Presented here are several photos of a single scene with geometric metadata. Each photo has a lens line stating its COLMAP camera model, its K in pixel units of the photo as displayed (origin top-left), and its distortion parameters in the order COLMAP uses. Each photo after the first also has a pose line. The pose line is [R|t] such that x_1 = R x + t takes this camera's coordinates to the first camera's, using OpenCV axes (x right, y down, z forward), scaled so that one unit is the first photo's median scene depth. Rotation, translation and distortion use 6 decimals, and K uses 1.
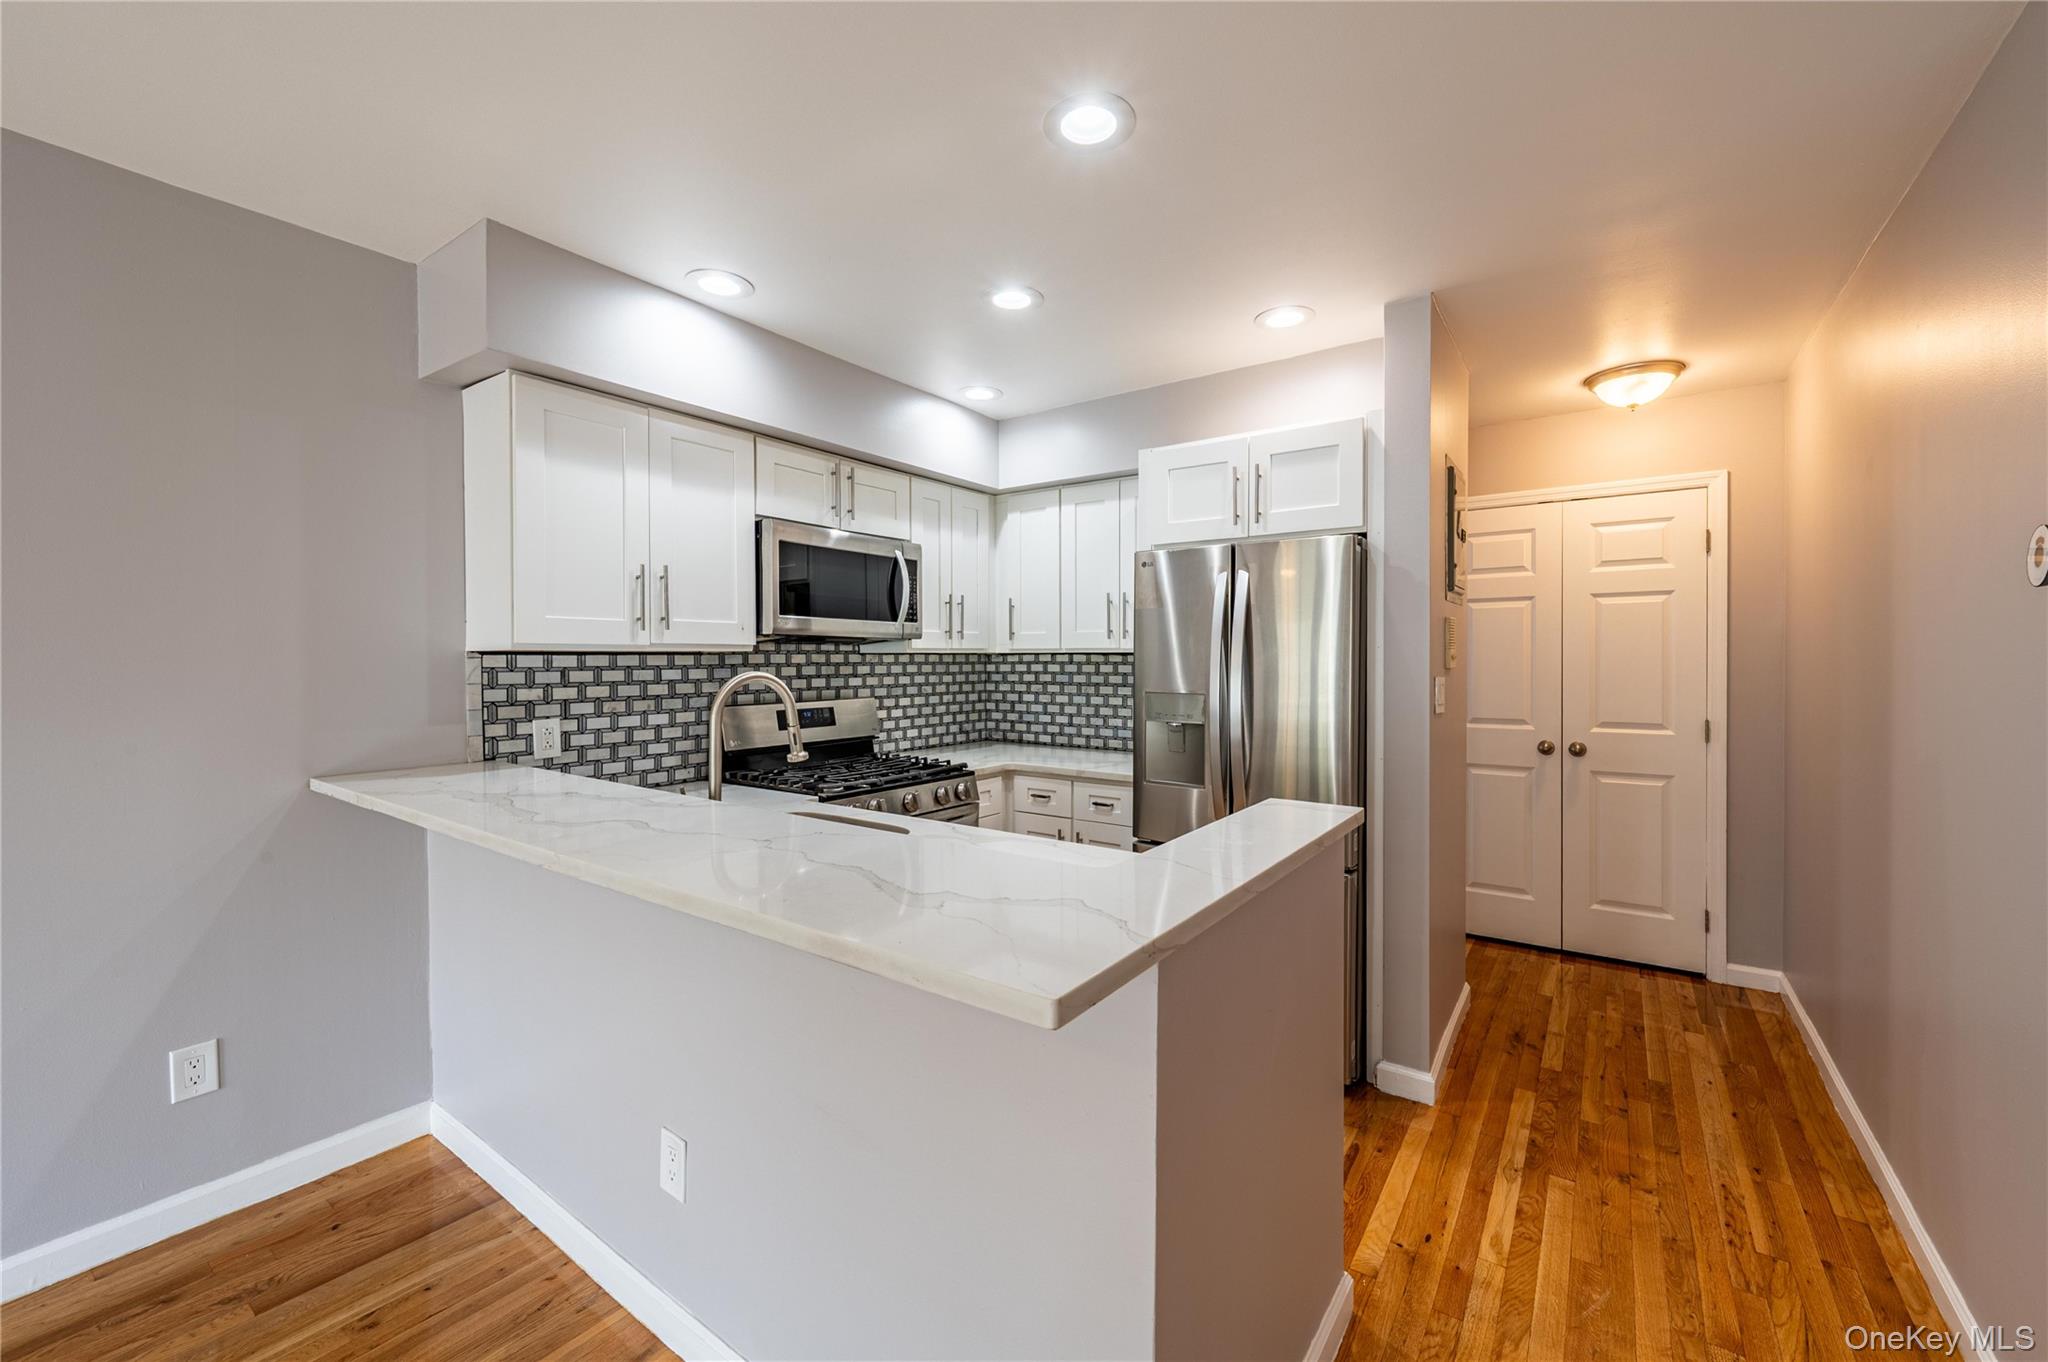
lens RADIAL K [[807.9, 0, 1029.8], [0, 807.9, 672.0], [0, 0, 1]] dist [-0.002580, -0.000061]
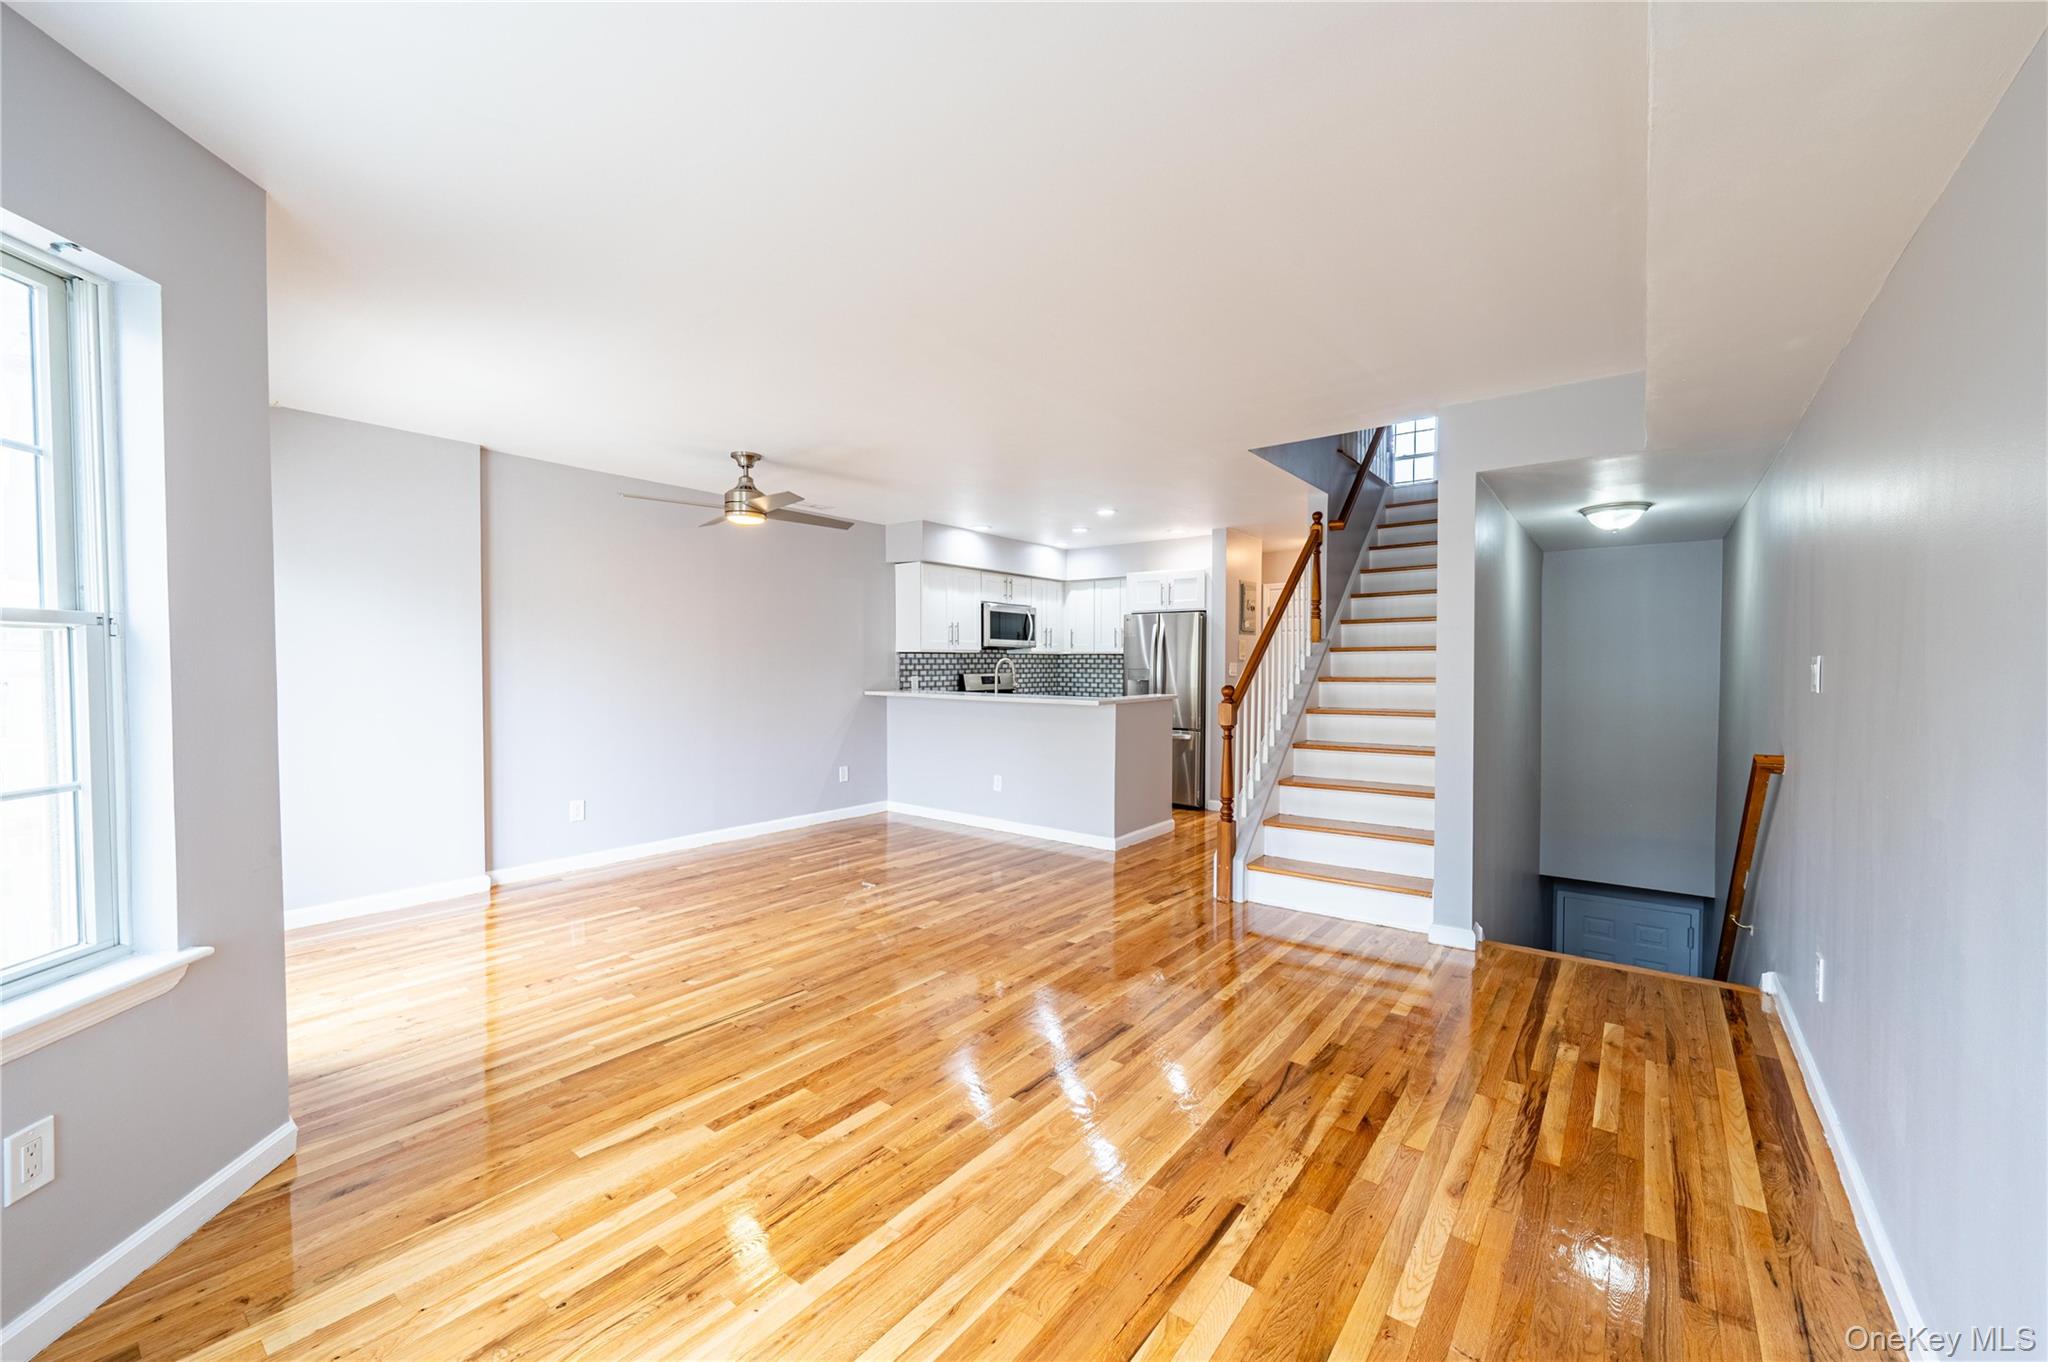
lens RADIAL K [[800.8, 0, 1029.0], [0, 800.8, 681.1], [0, 0, 1]] dist [-0.002221, 0.000163]
pose [[0.999568, 0.005045, -0.028967, -0.101156], [-0.004844, 0.999964, 0.007012, 0.048055], [0.029002, -0.006869, 0.999556, -1.590204]]
